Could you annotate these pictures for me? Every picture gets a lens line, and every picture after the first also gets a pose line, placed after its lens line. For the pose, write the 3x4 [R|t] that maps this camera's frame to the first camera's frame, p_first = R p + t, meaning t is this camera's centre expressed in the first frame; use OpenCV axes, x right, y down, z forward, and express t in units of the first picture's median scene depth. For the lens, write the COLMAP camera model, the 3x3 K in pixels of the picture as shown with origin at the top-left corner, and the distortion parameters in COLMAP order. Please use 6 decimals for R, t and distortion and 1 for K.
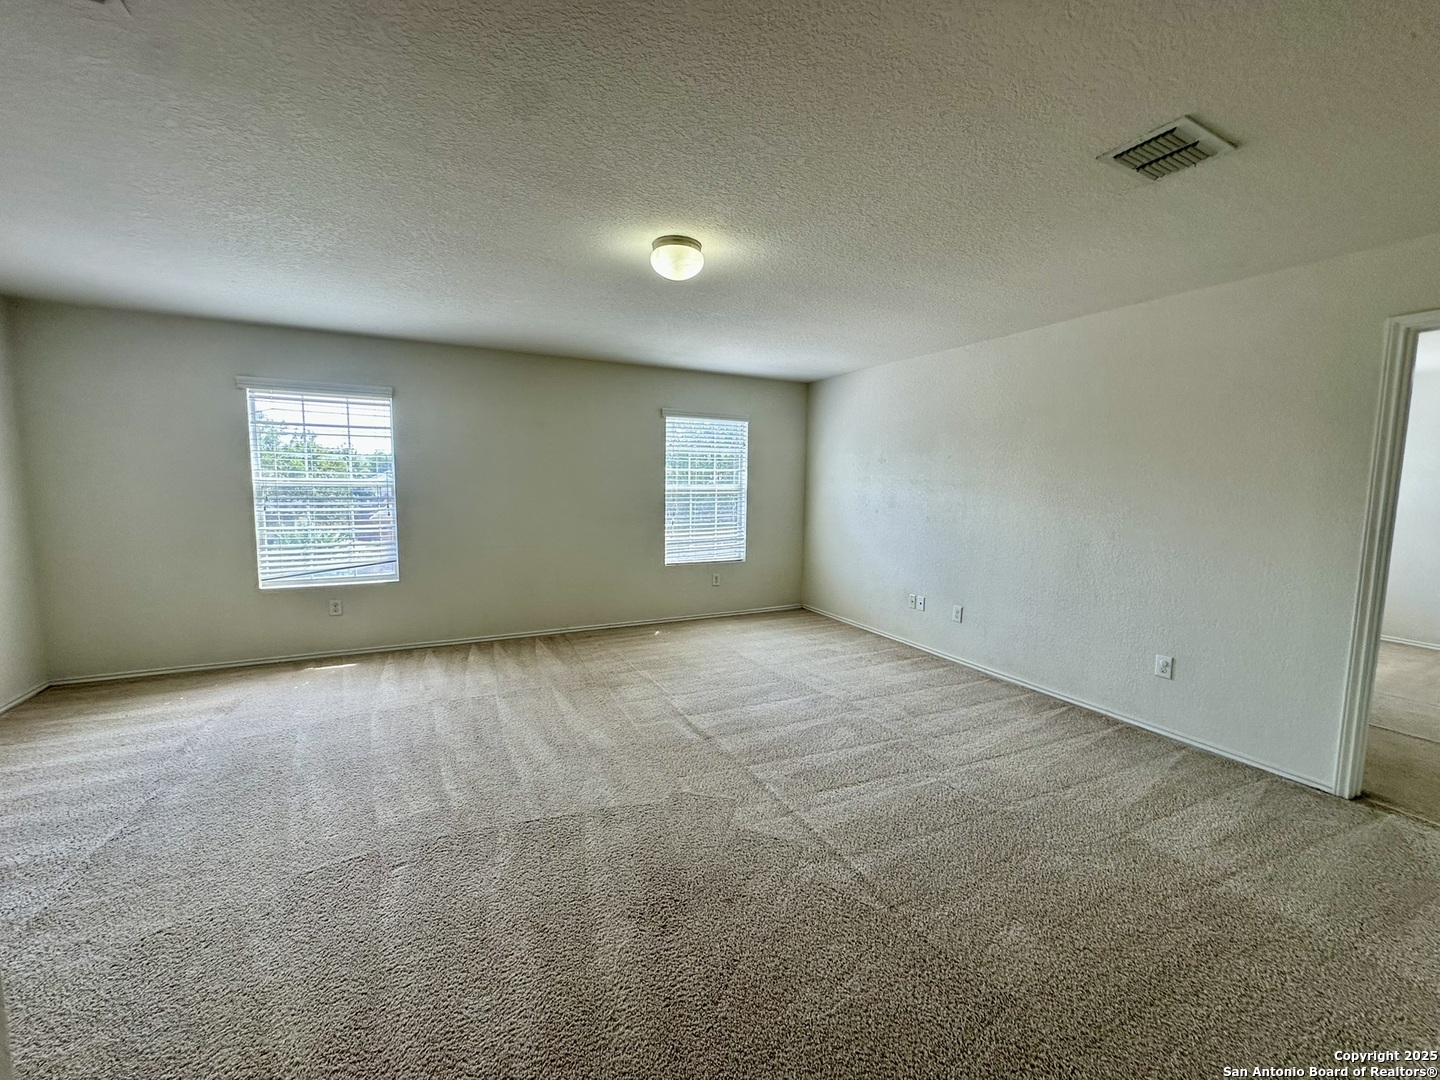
lens RADIAL K [[575.3, 0, 721.5], [0, 575.3, 535.3], [0, 0, 1]] dist [-0.003099, 0.000425]
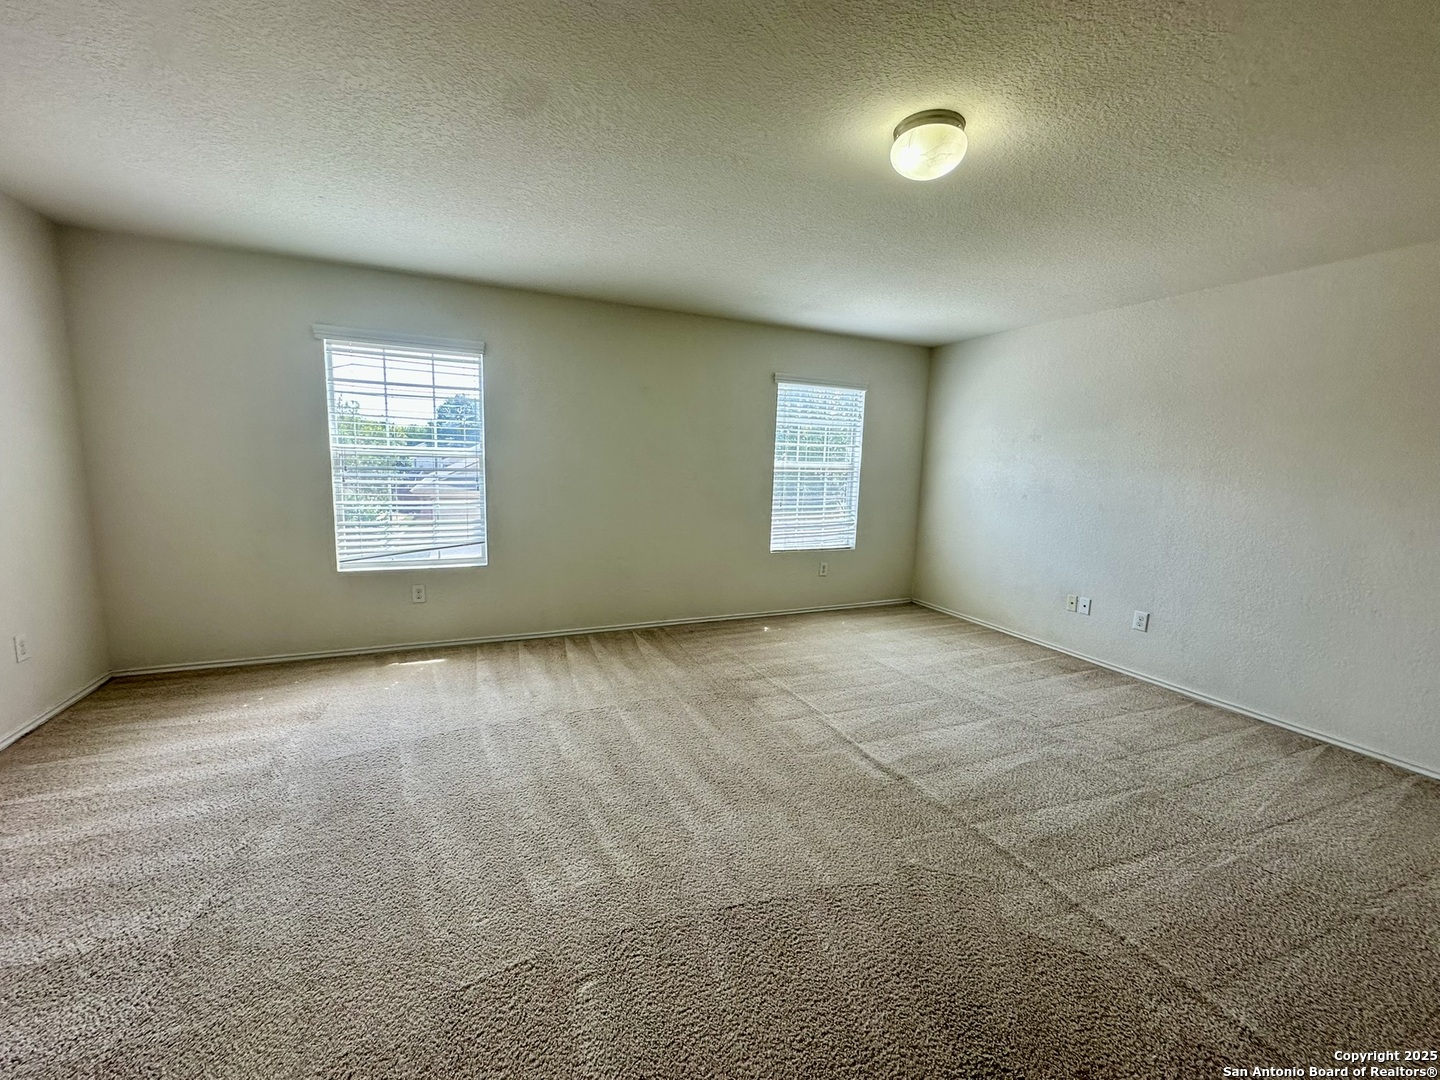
lens RADIAL K [[575.3, 0, 721.5], [0, 575.3, 535.3], [0, 0, 1]] dist [-0.003099, 0.000425]
pose [[0.998858, 0.023109, -0.041806, -0.208685], [-0.021541, 0.999062, 0.037571, -0.008612], [0.042635, -0.036628, 0.998419, 0.171978]]
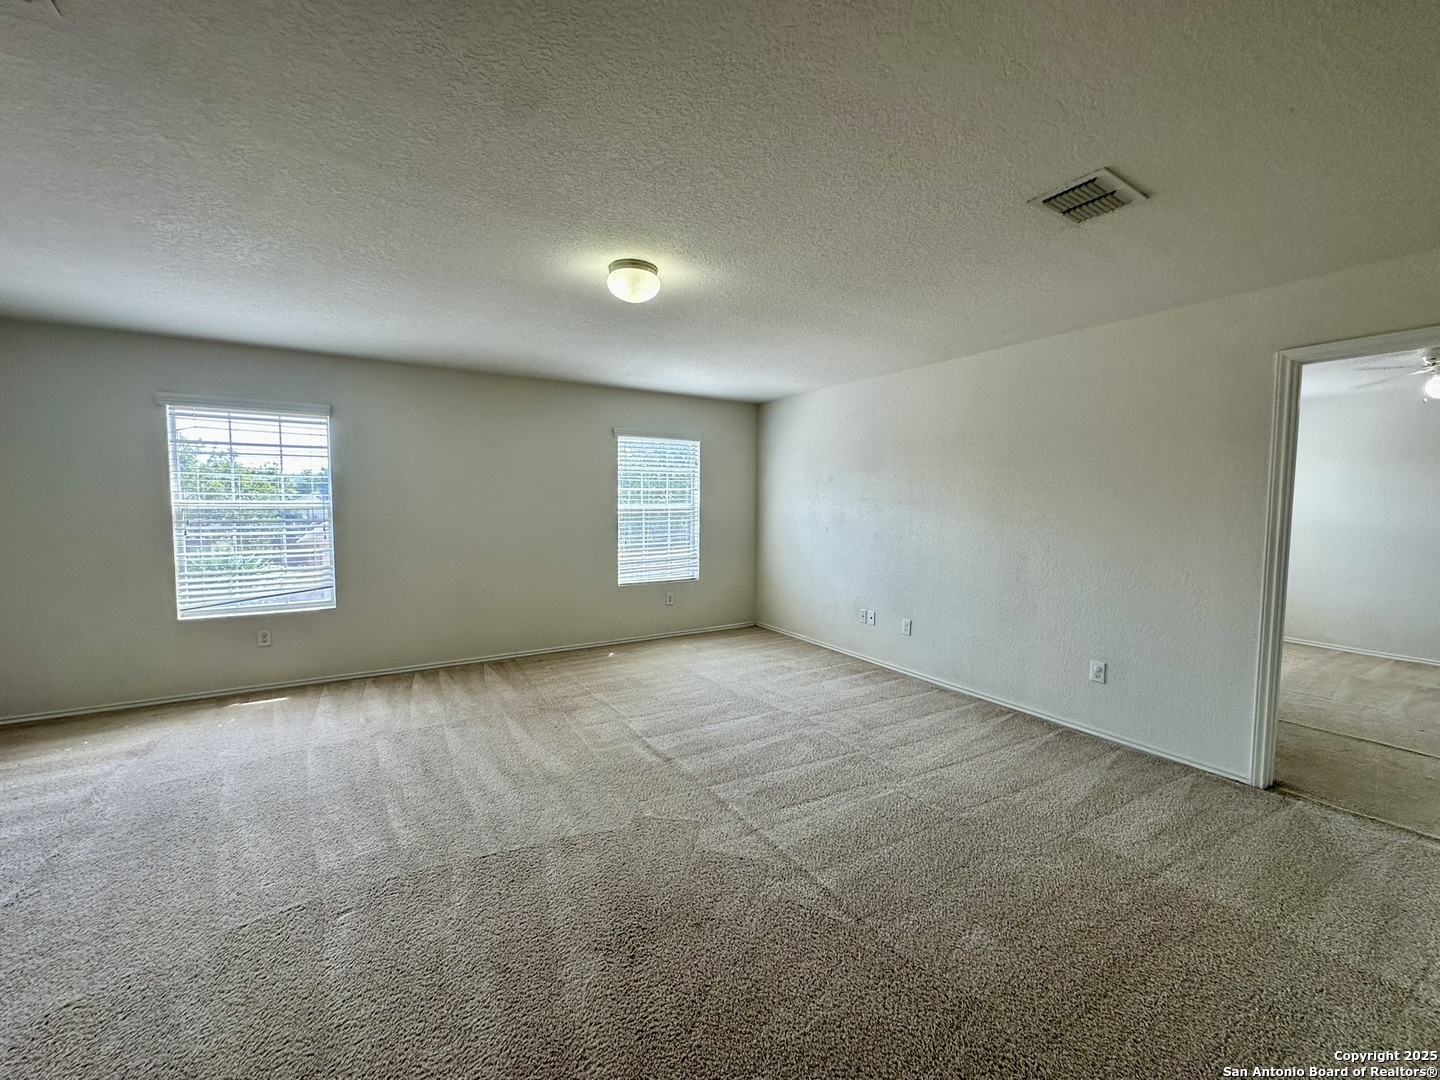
lens RADIAL K [[575.2, 0, 720.7], [0, 575.2, 535.4], [0, 0, 1]] dist [-0.003275, 0.000503]
pose [[0.995983, -0.012398, 0.088685, -0.013992], [0.015186, 0.999409, -0.030838, -0.001146], [-0.088250, 0.032060, 0.995582, -0.004131]]
